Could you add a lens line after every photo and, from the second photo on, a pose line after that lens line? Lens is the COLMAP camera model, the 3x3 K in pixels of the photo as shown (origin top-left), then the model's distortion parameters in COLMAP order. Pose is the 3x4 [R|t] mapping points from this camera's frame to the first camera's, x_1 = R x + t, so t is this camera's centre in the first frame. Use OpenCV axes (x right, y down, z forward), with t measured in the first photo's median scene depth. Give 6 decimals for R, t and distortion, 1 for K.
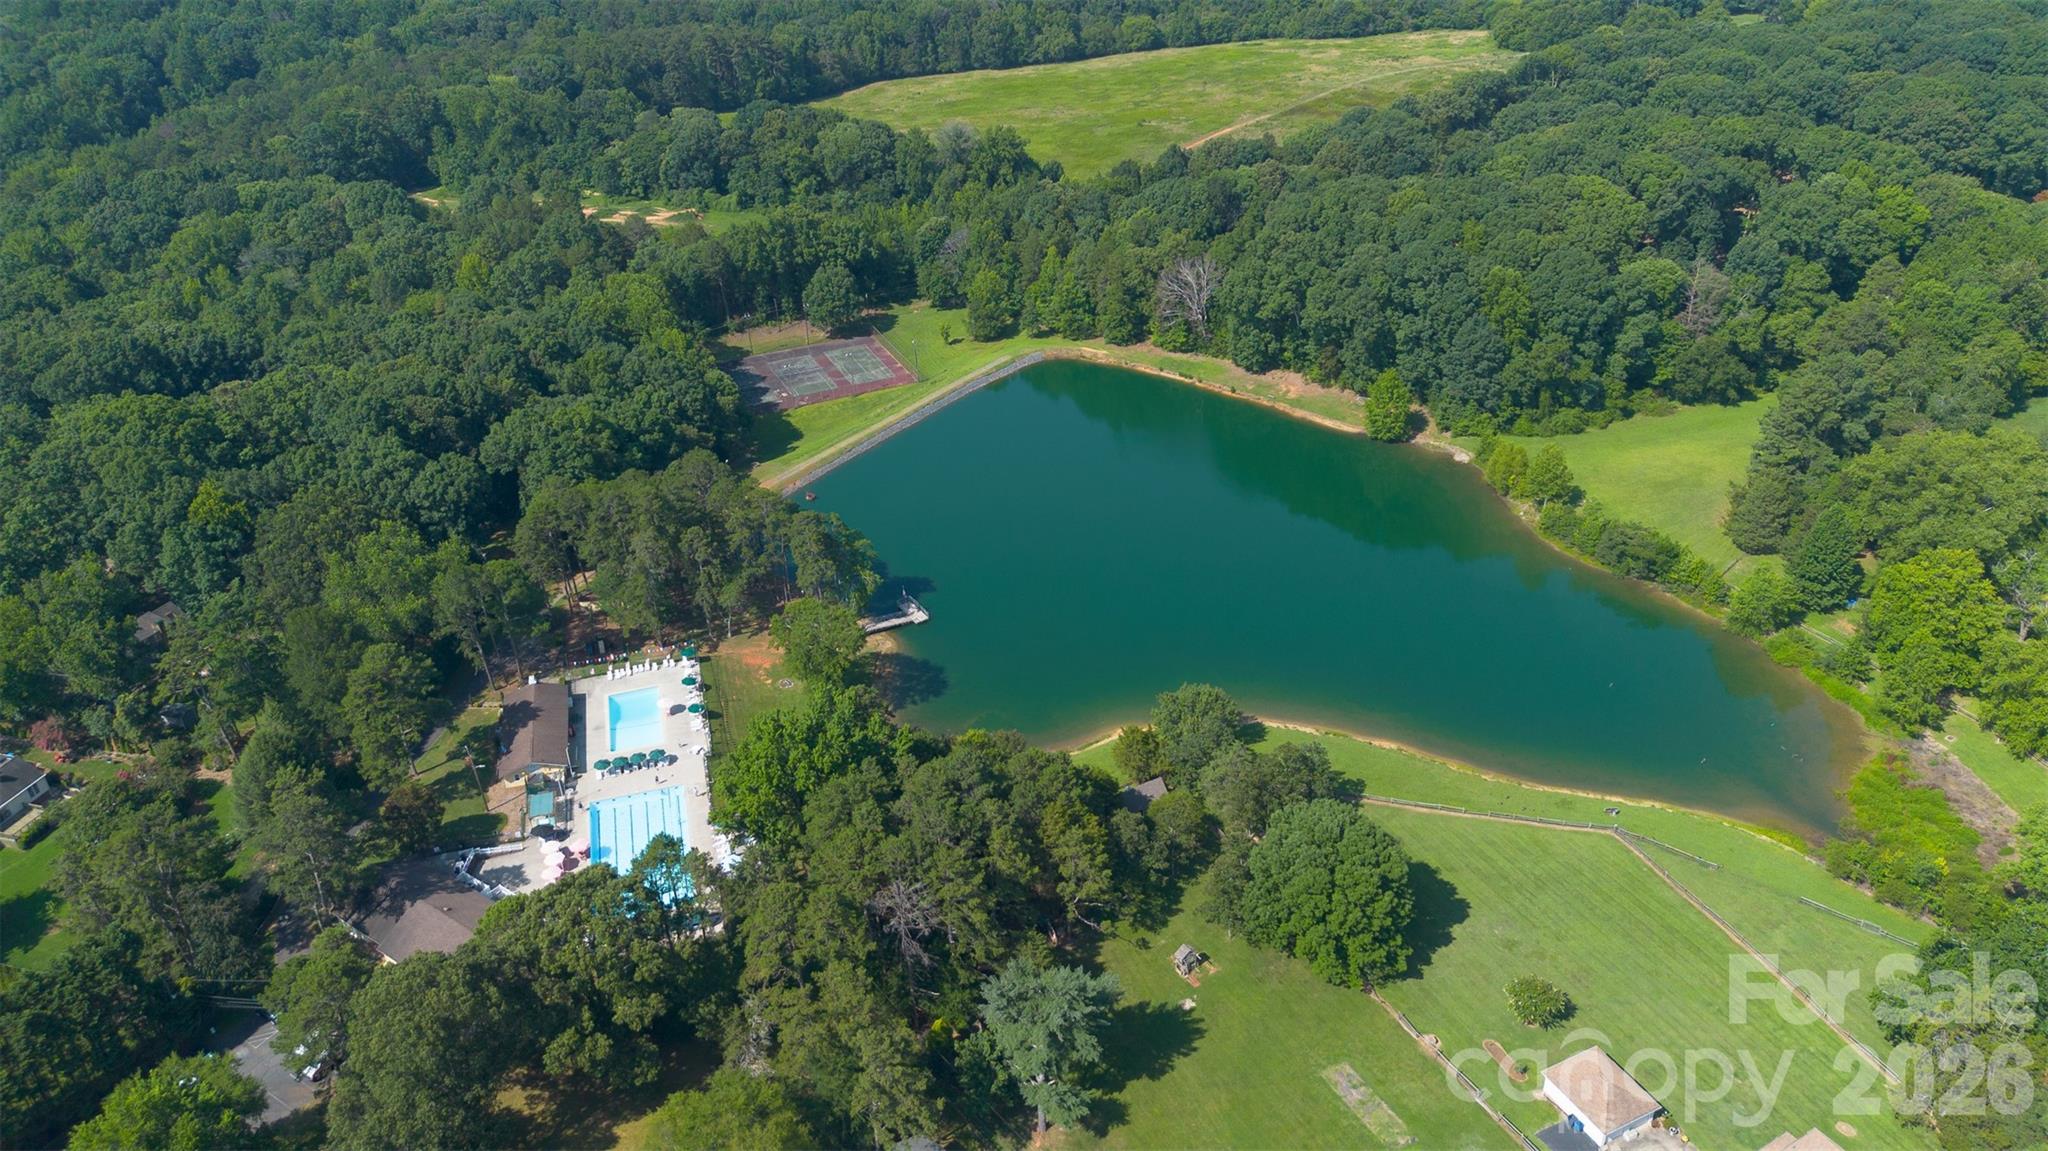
lens RADIAL K [[1549.0, 0, 1024.0], [0, 1549.0, 575.5], [0, 0, 1]] dist [0.134823, -0.091459]
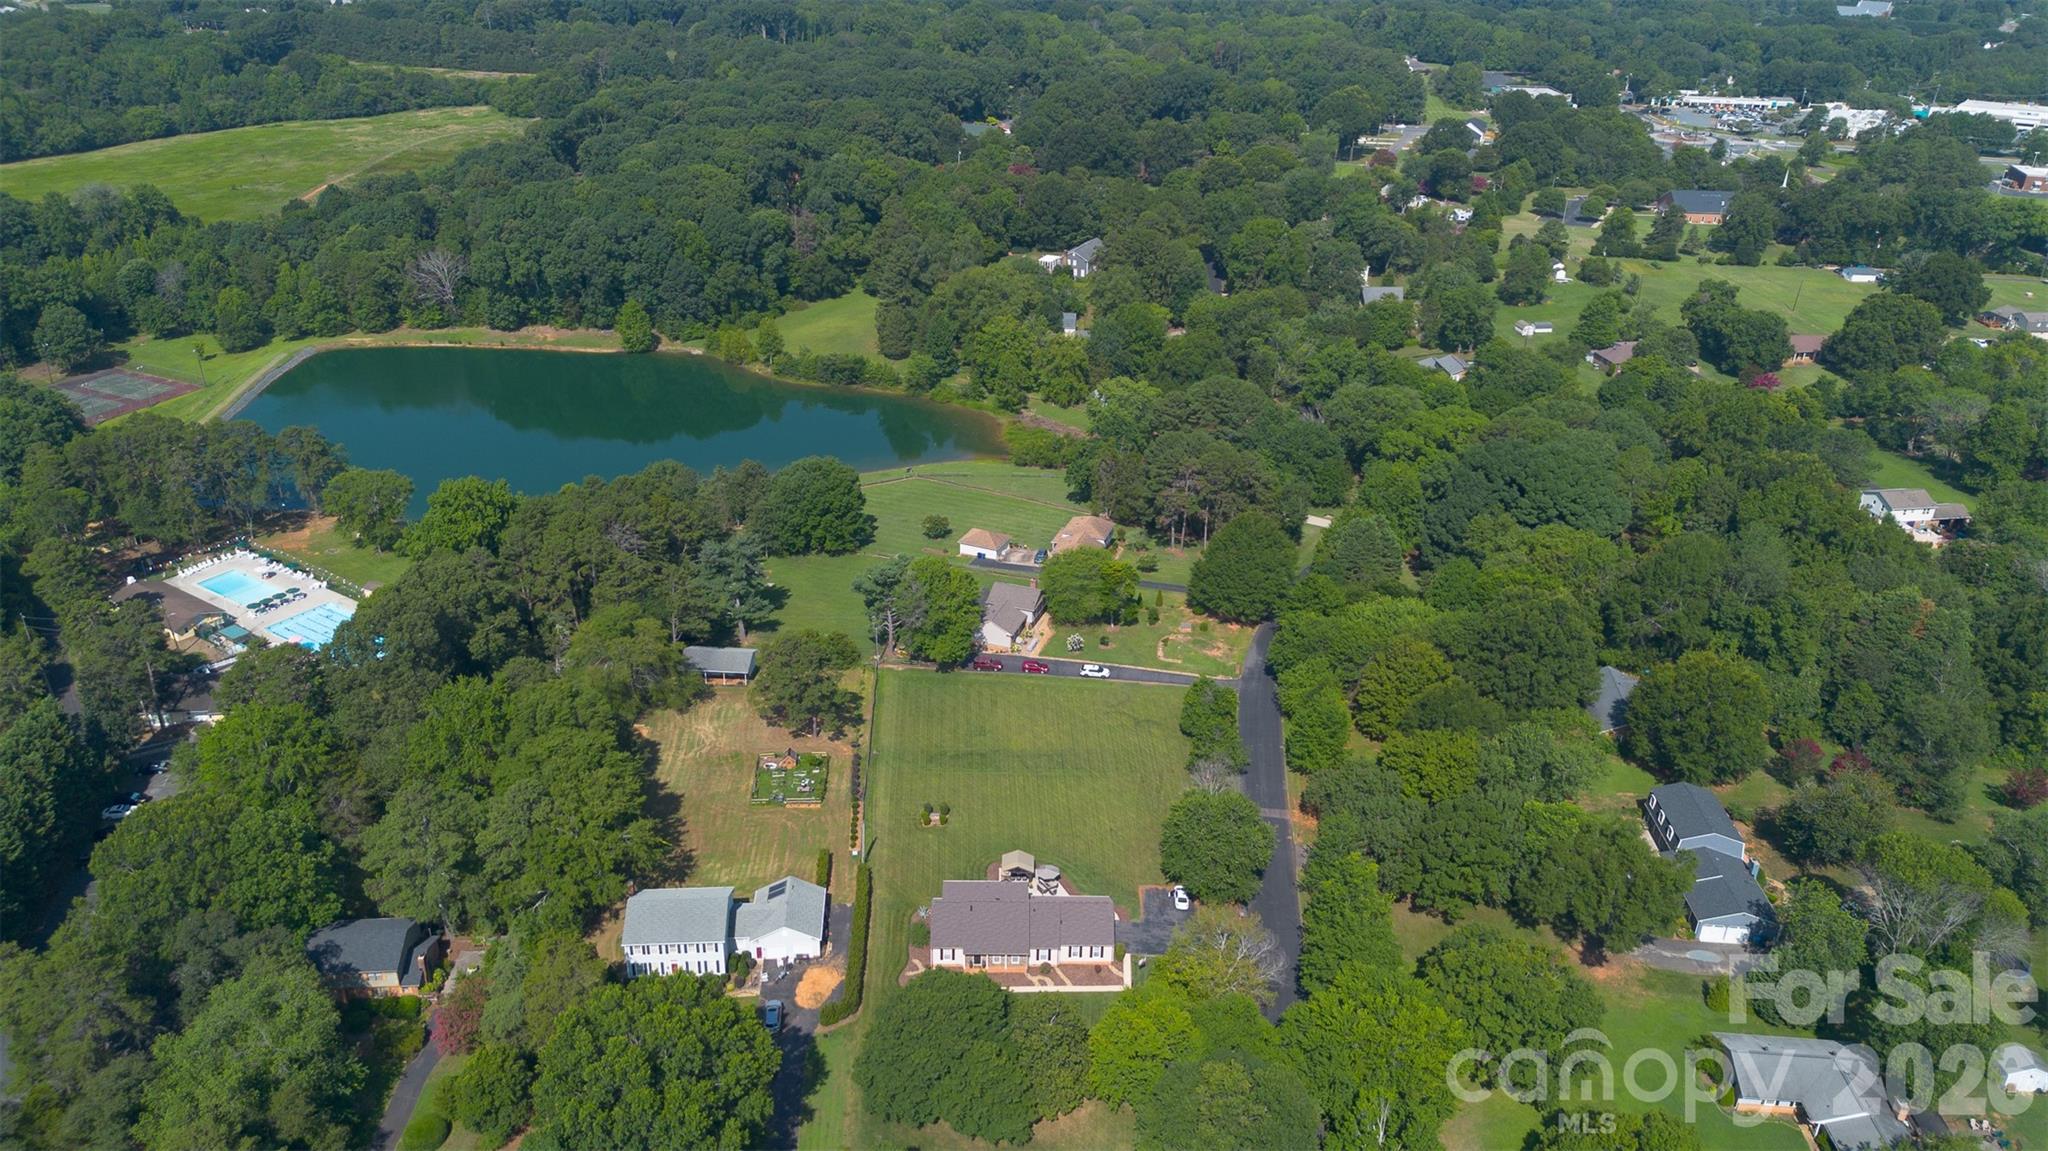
lens RADIAL K [[1549.0, 0, 1024.0], [0, 1549.0, 575.5], [0, 0, 1]] dist [0.134823, -0.091459]
pose [[0.774322, -0.240659, 0.585243, -0.332113], [0.281818, 0.959225, 0.021578, 0.154623], [-0.566572, 0.148224, 0.810571, -0.262665]]
